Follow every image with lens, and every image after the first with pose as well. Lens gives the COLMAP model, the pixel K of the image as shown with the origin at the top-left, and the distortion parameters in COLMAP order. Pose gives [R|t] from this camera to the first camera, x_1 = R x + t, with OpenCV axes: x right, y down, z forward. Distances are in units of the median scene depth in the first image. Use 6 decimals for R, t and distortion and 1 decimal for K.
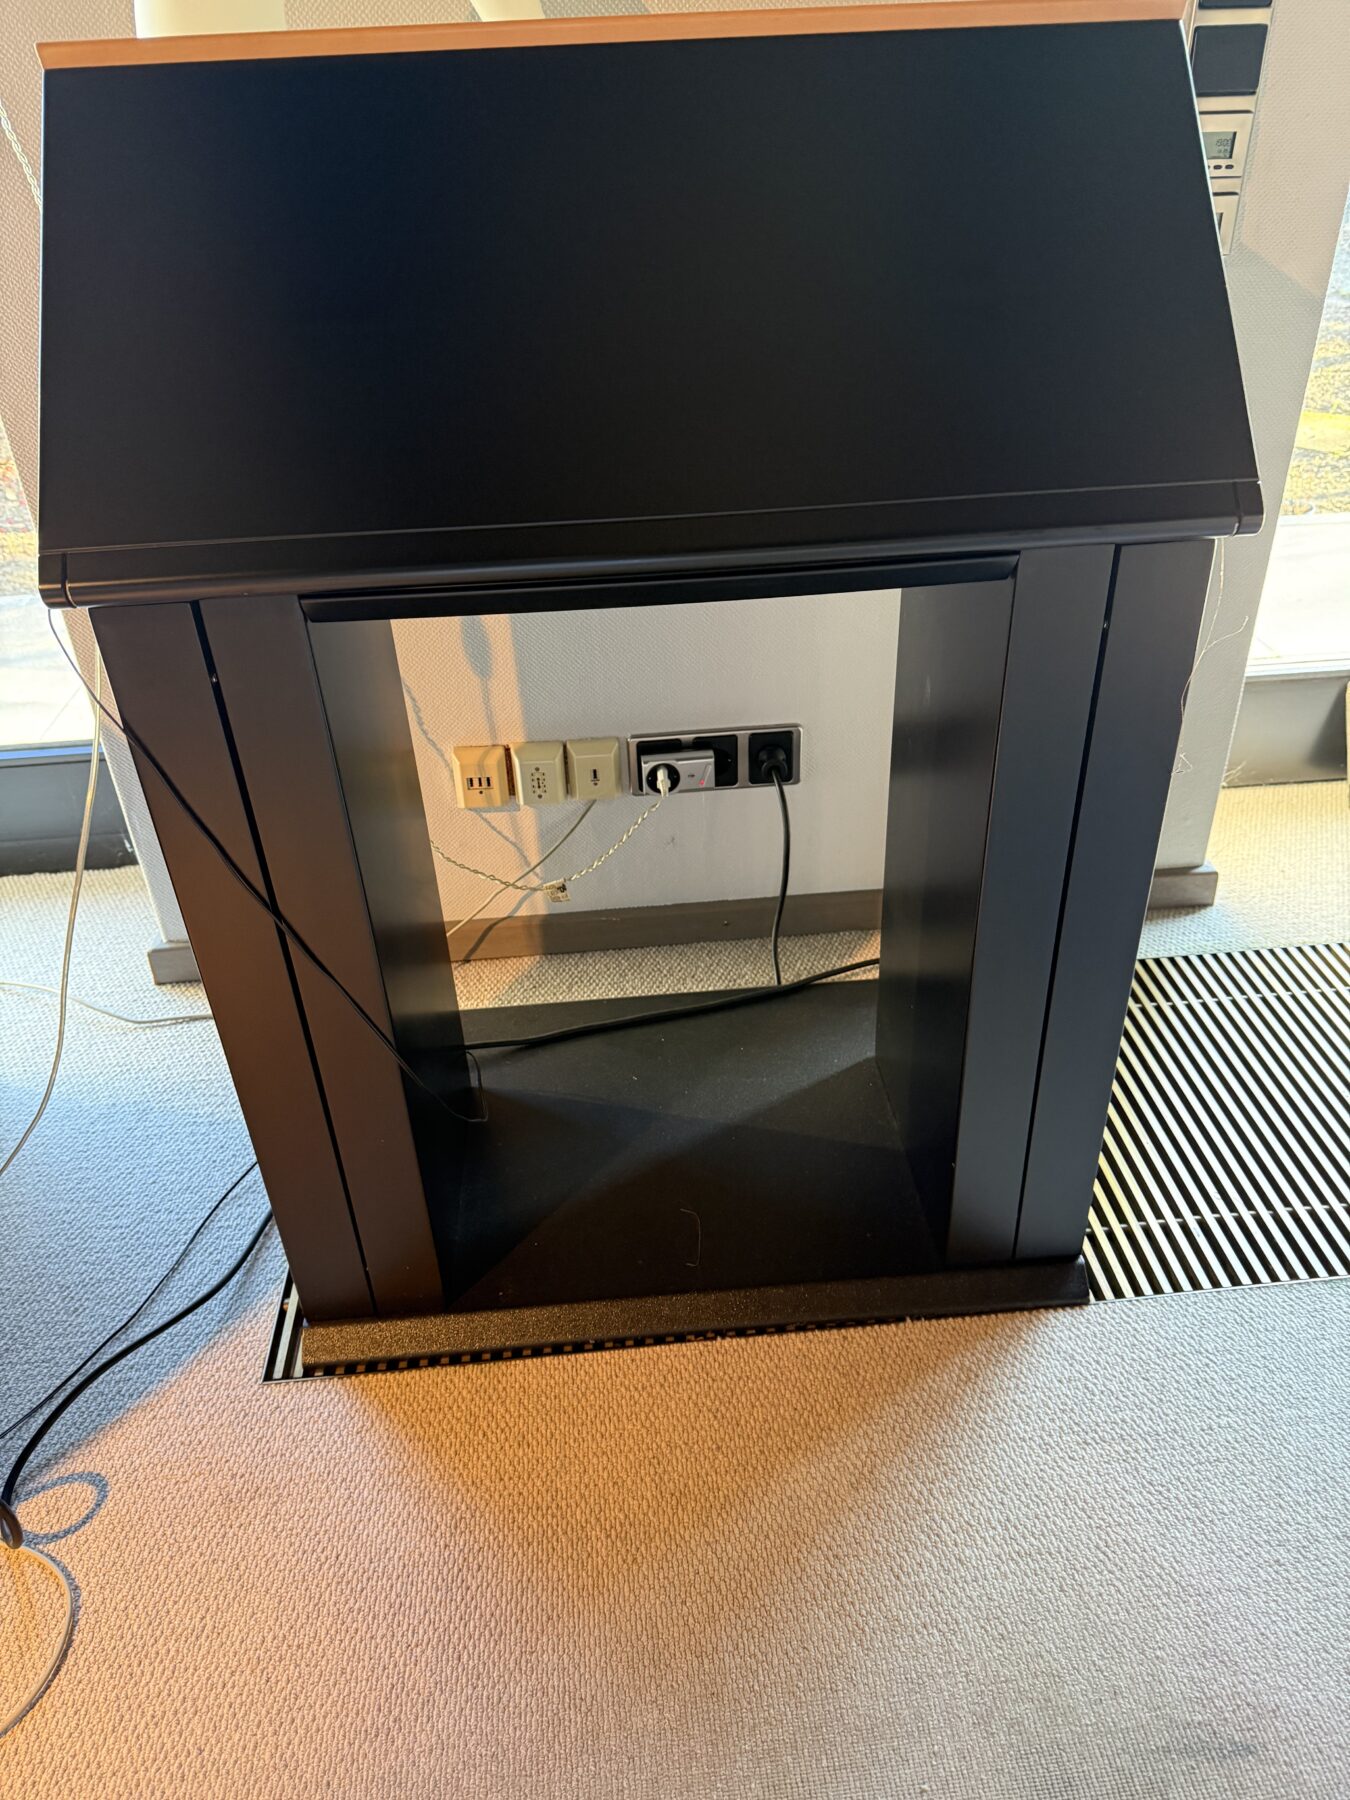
lens RADIAL K [[1254.7, 0, 685.2], [0, 1254.7, 893.4], [0, 0, 1]] dist [-0.003427, -0.003708]
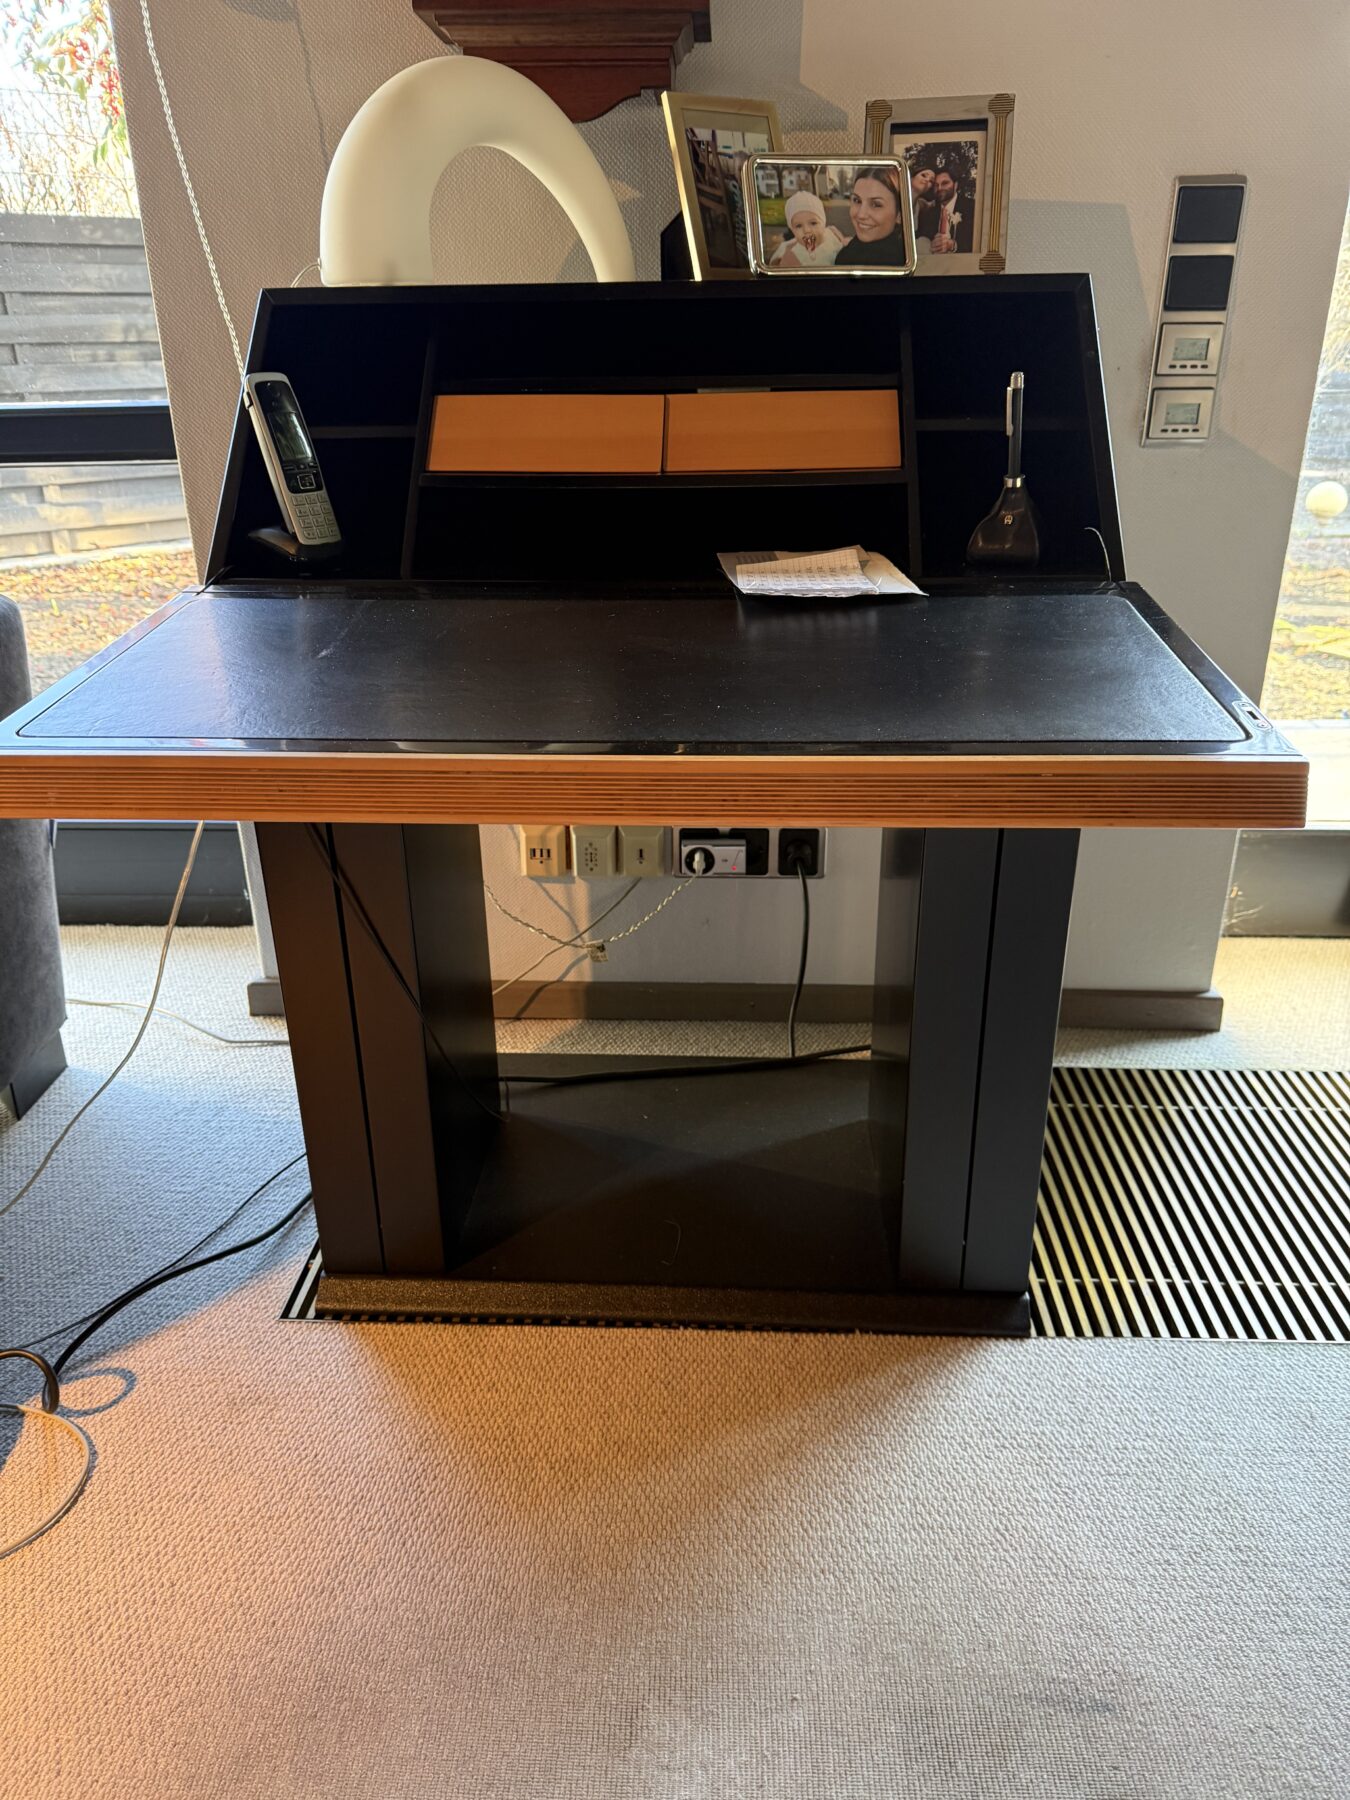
lens RADIAL K [[1253.6, 0, 675.0], [0, 1253.6, 900.0], [0, 0, 1]] dist [0.003182, -0.010509]
pose [[0.990999, 0.073250, -0.112049, 0.114539], [-0.090122, 0.983982, -0.153808, 0.152054], [0.098988, 0.162522, 0.981727, -0.139721]]
